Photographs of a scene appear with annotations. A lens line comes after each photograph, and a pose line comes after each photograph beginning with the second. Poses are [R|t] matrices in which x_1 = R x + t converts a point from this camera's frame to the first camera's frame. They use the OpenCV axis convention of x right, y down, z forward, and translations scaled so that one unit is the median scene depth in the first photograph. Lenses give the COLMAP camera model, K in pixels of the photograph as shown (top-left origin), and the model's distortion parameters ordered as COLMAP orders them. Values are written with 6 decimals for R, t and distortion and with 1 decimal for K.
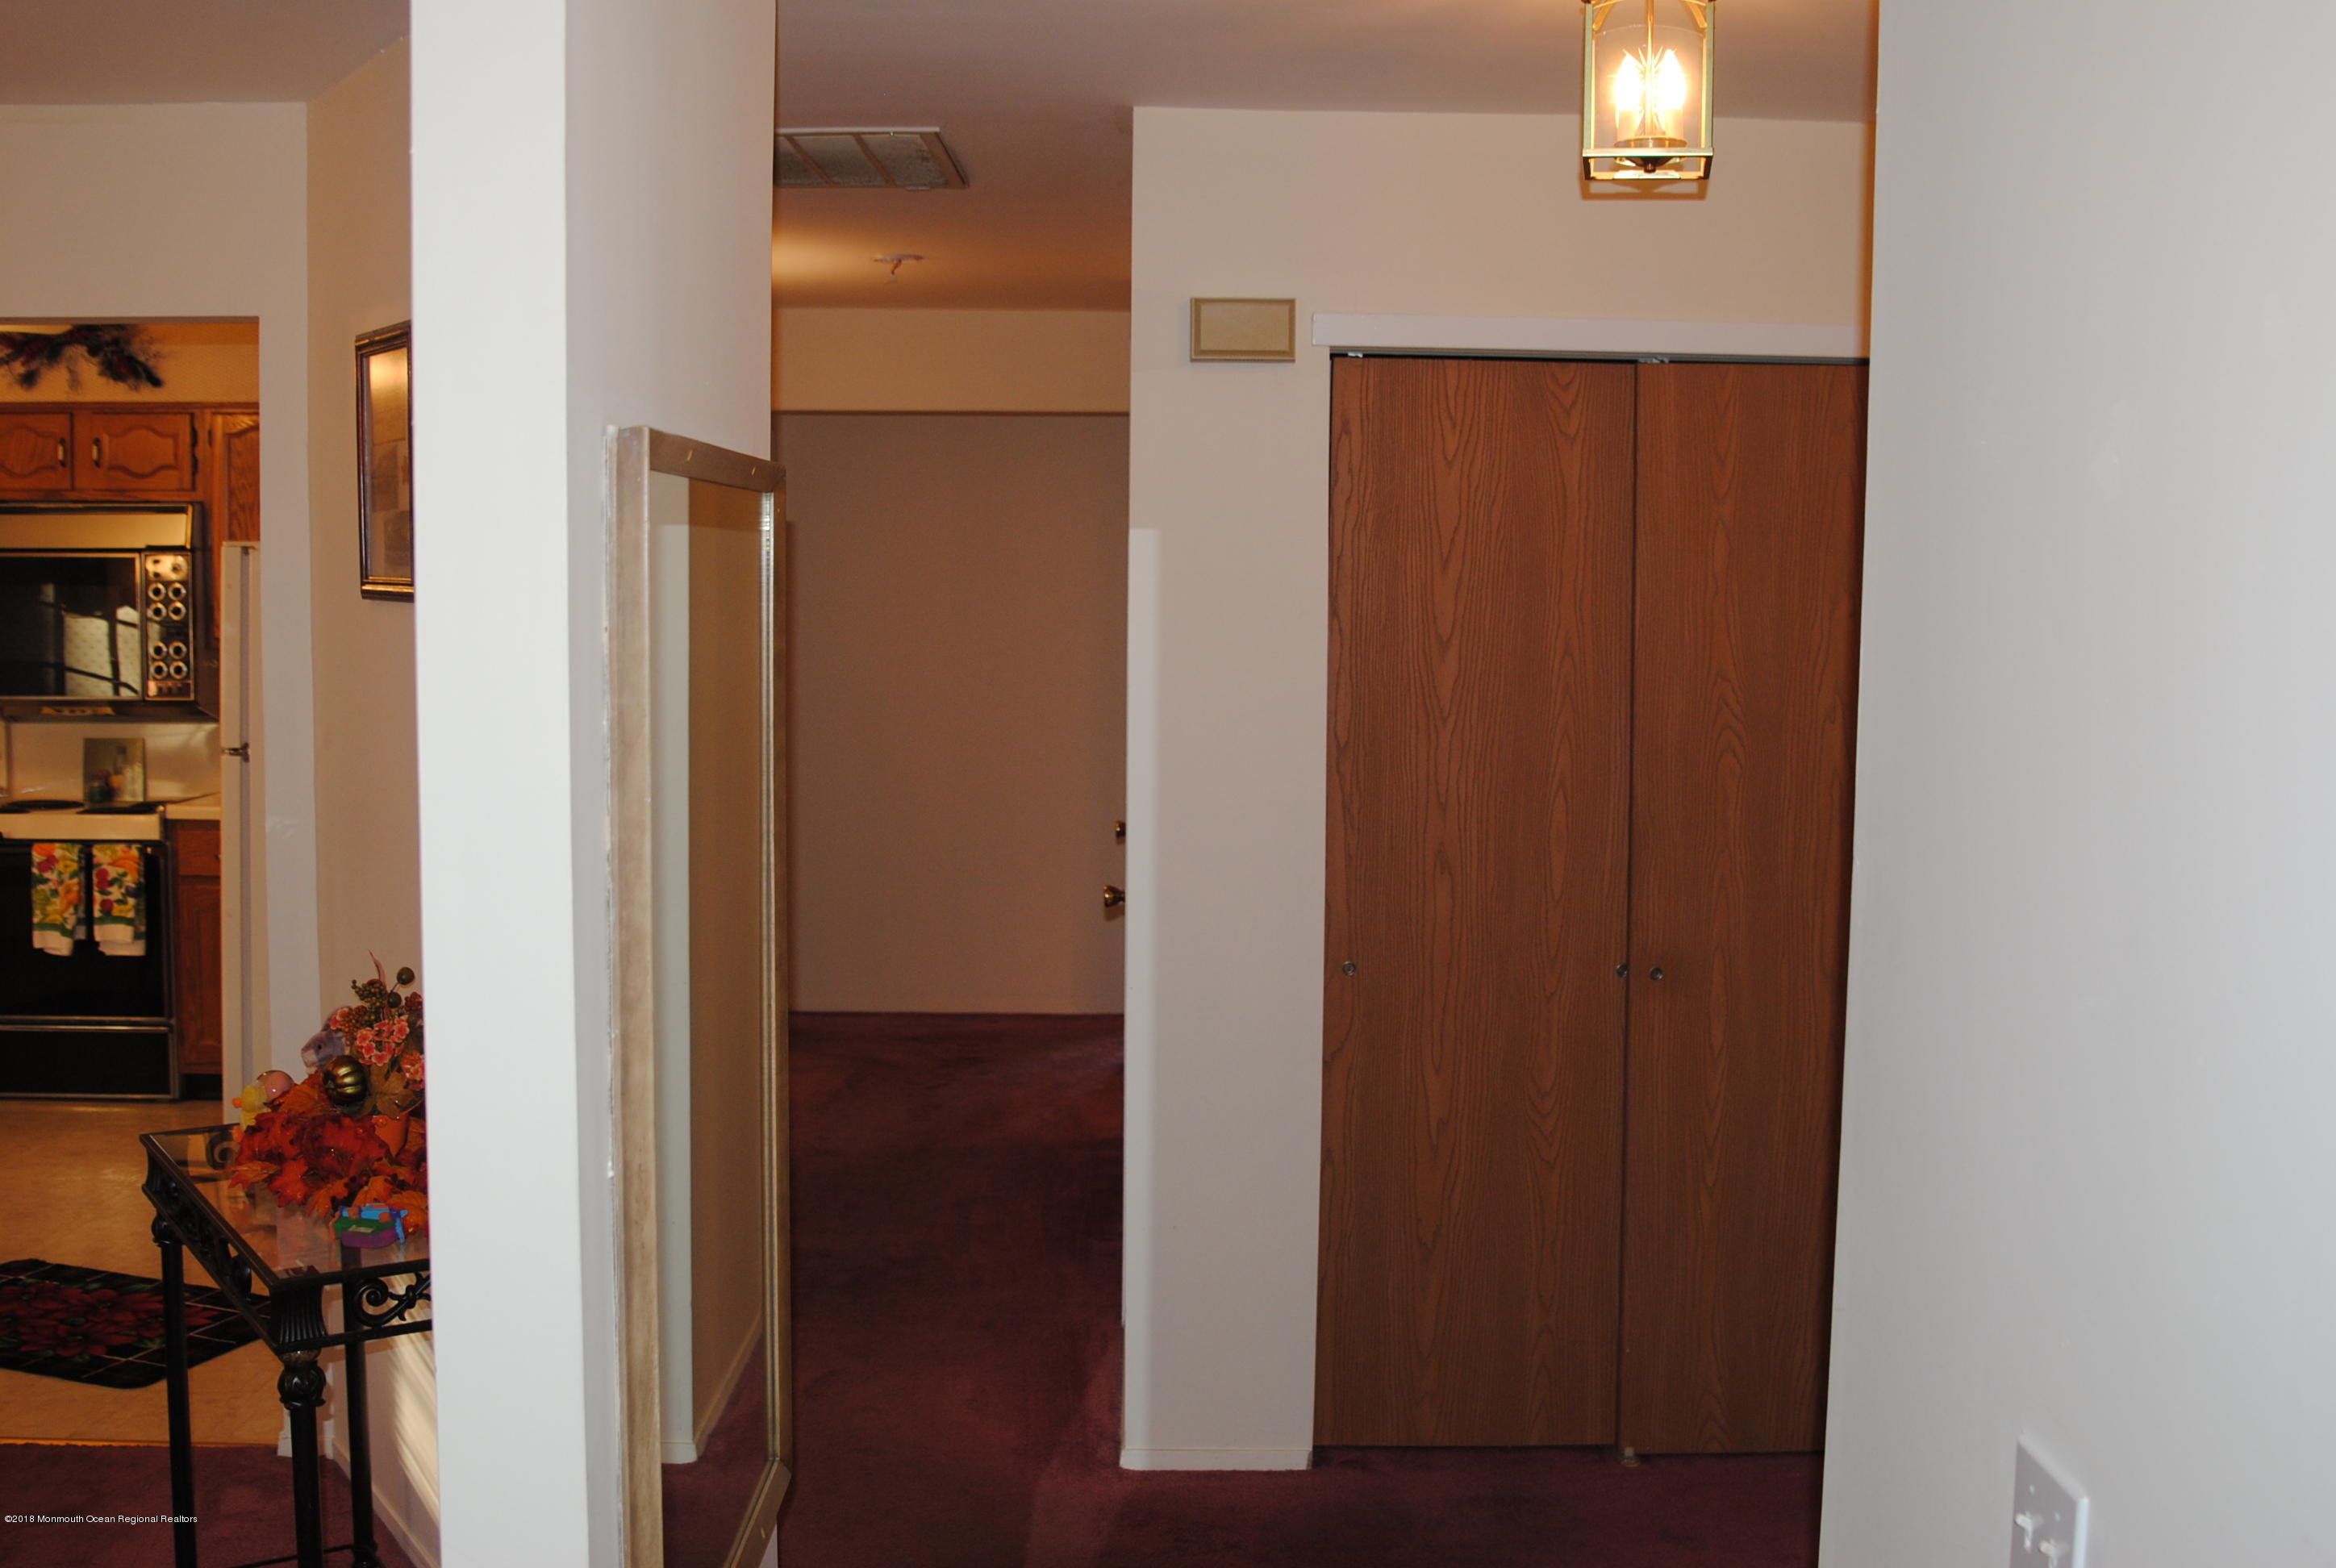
lens RADIAL K [[2455.9, 0, 1168.0], [0, 2455.9, 784.0], [0, 0, 1]] dist [-0.147564, 0.147589]
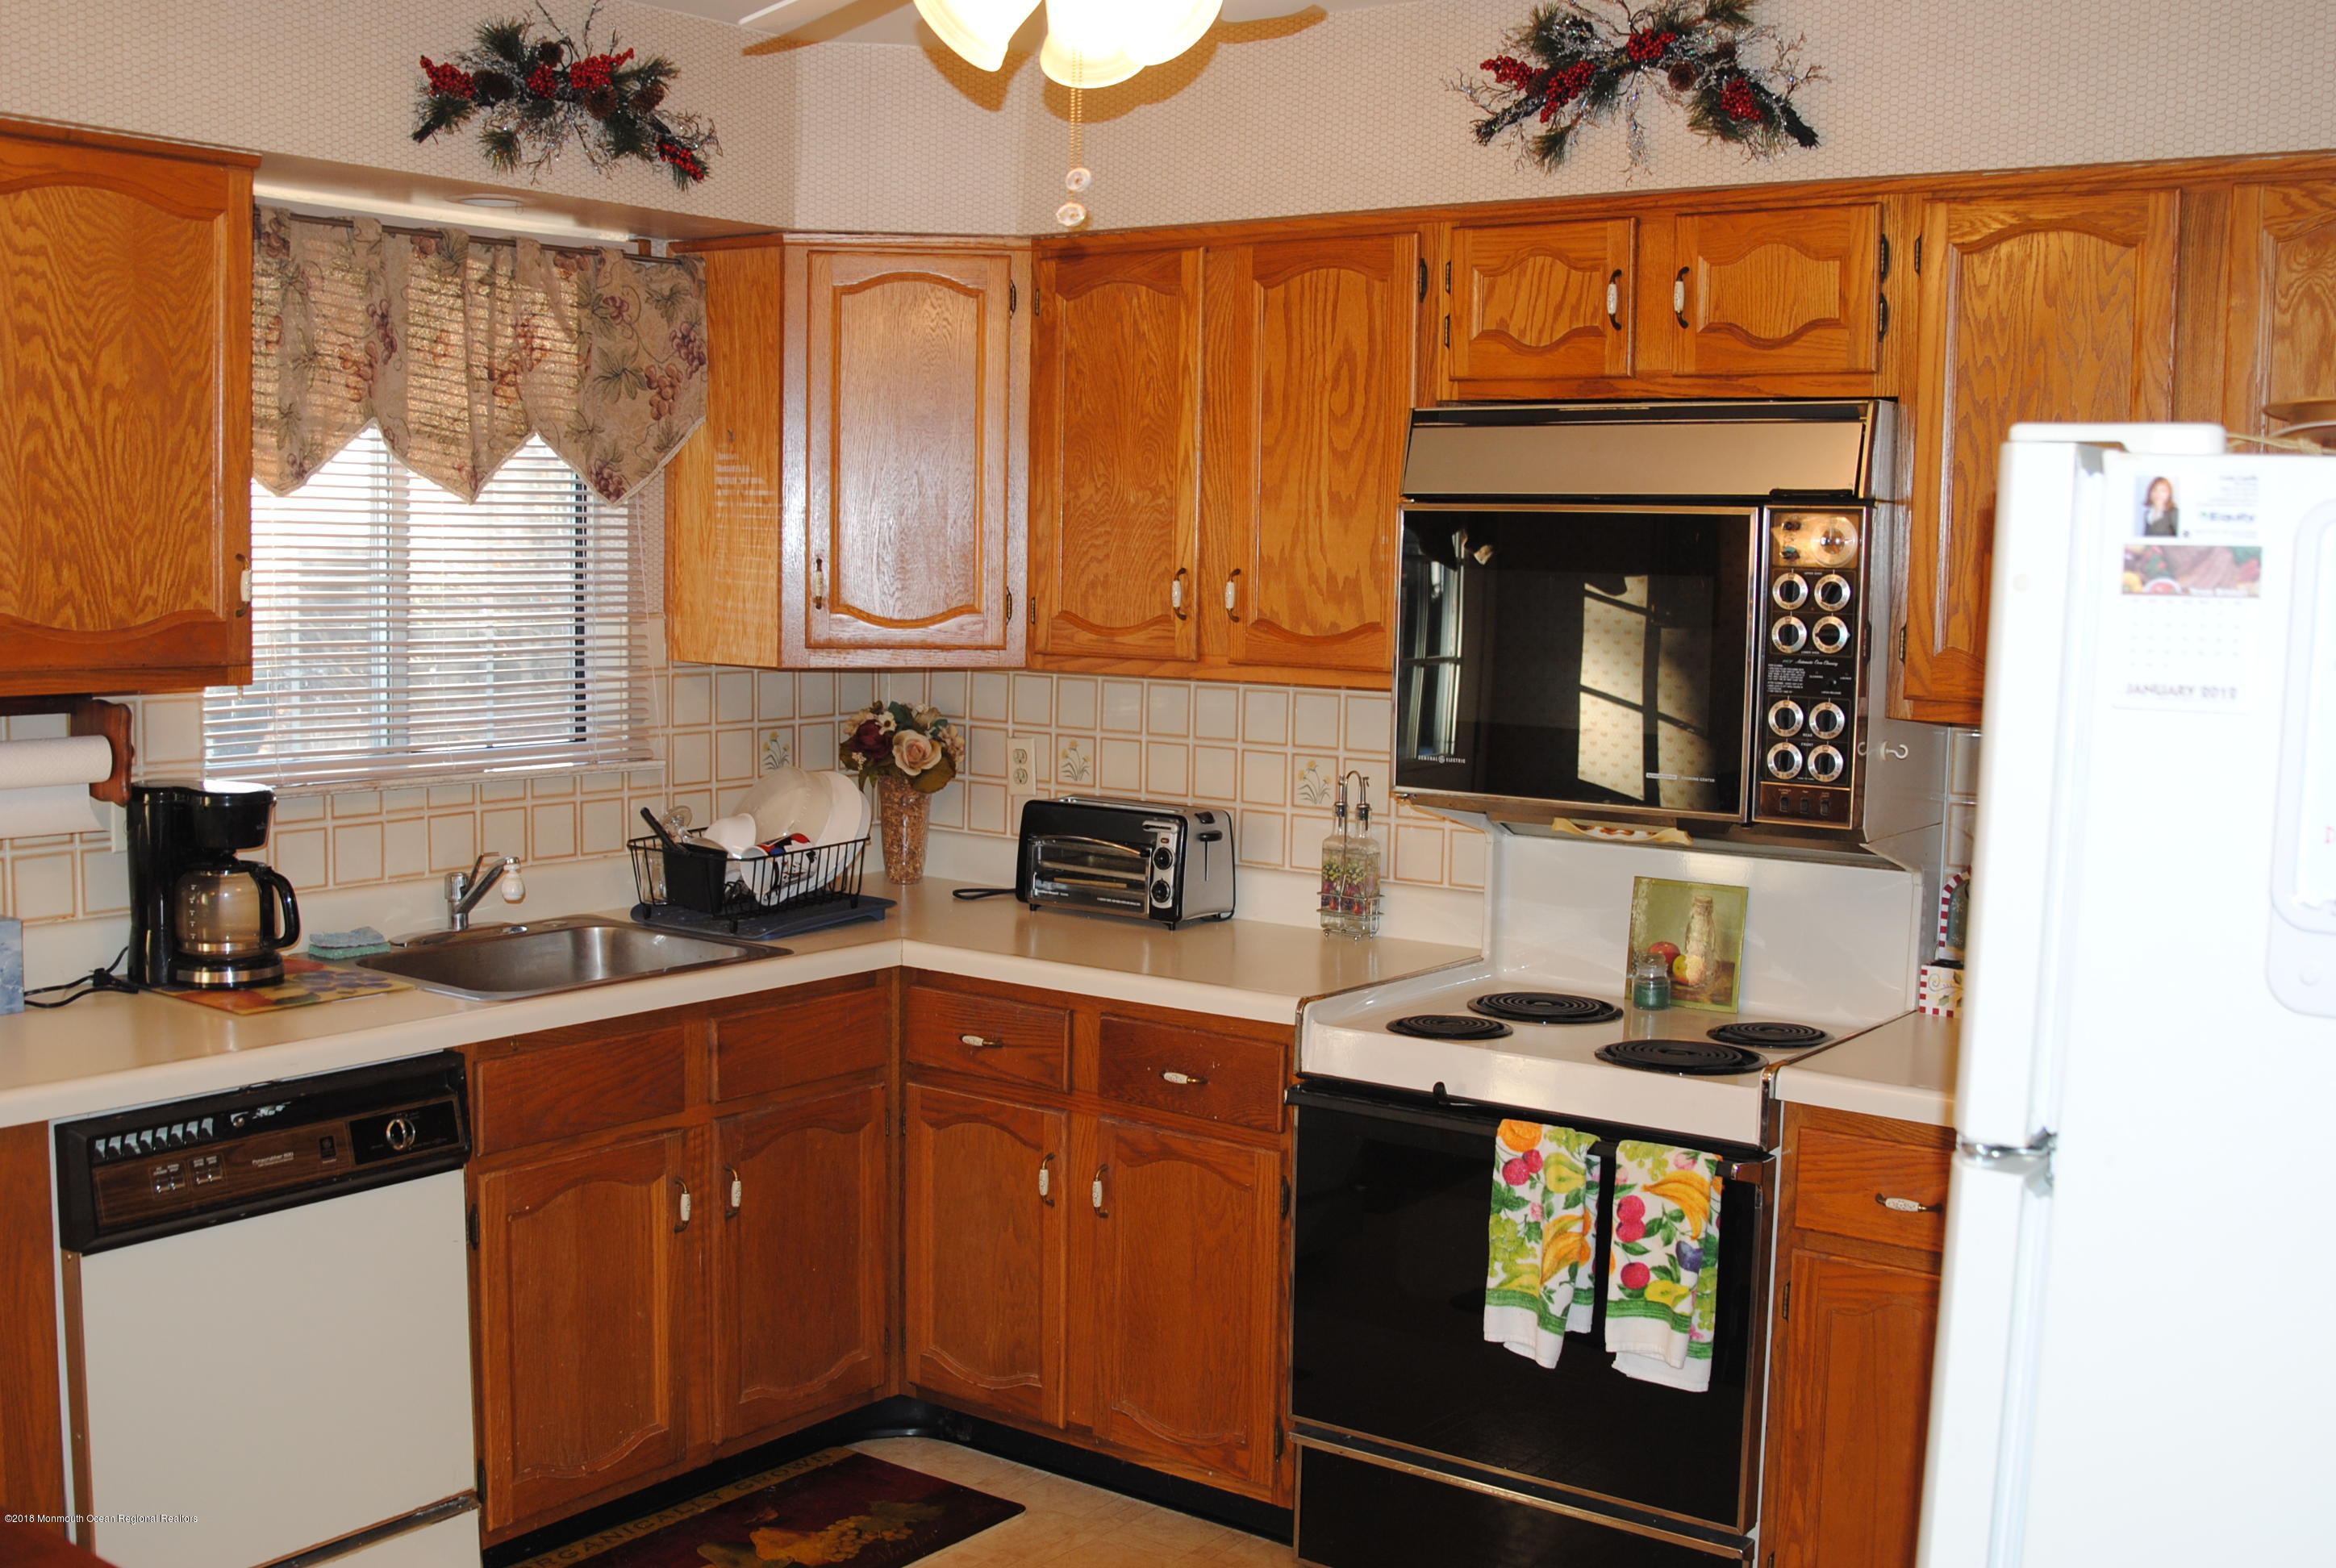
lens RADIAL K [[2455.9, 0, 1168.0], [0, 2455.9, 784.0], [0, 0, 1]] dist [-0.147564, 0.147589]
pose [[0.794017, 0.062907, -0.604632, -0.236963], [-0.060124, 0.997881, 0.024866, -0.048787], [0.604915, 0.016609, 0.796117, 0.570540]]
